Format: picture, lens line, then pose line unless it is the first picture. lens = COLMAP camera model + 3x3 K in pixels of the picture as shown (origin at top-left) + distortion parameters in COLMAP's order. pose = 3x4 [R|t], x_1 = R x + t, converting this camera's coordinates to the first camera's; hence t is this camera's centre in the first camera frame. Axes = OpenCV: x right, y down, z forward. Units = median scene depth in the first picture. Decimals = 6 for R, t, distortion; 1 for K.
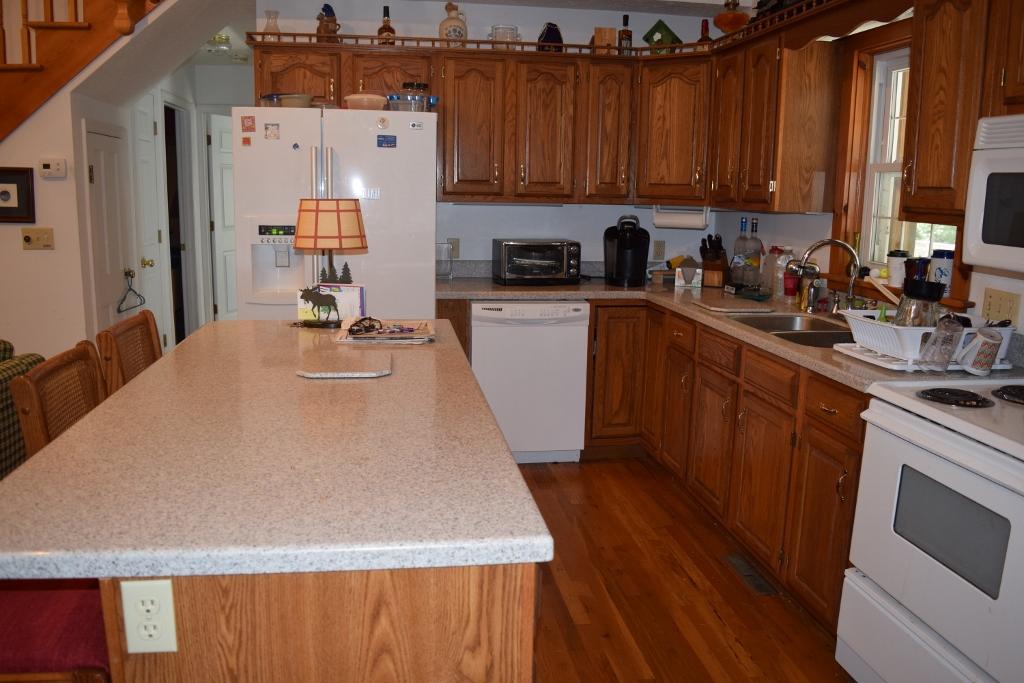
lens RADIAL K [[805.0, 0, 514.8], [0, 805.0, 340.2], [0, 0, 1]] dist [-0.096605, 0.026022]
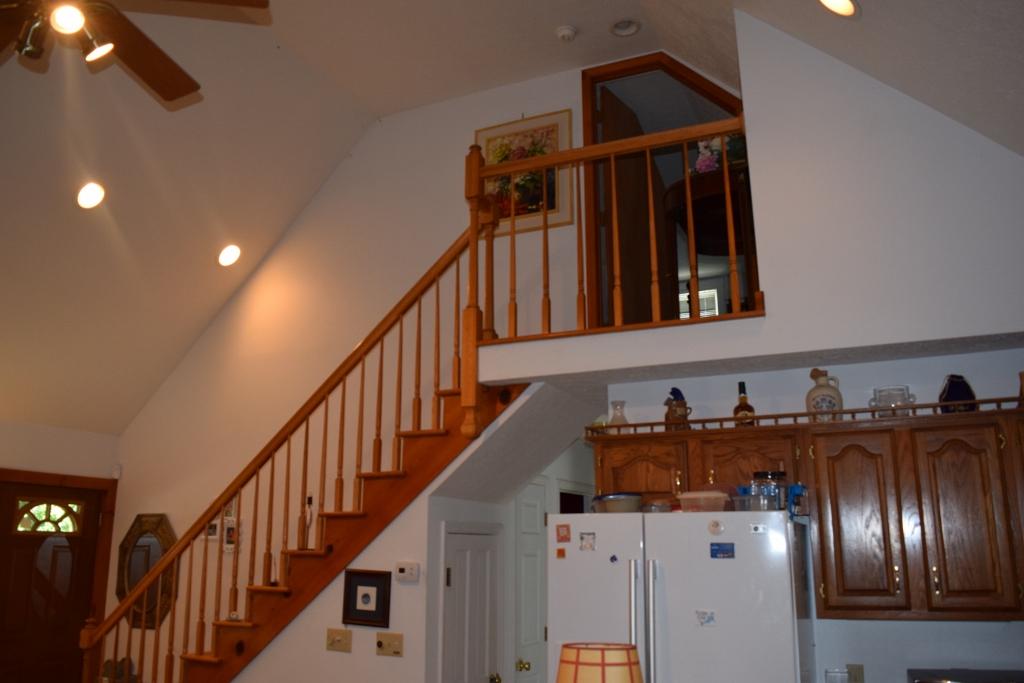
lens RADIAL K [[805.0, 0, 516.0], [0, 805.0, 343.5], [0, 0, 1]] dist [-0.096605, 0.026022]
pose [[0.826700, -0.151108, -0.541971, 0.114695], [-0.090677, 0.914886, -0.393397, -0.098216], [0.555287, 0.374366, 0.742635, 0.205195]]
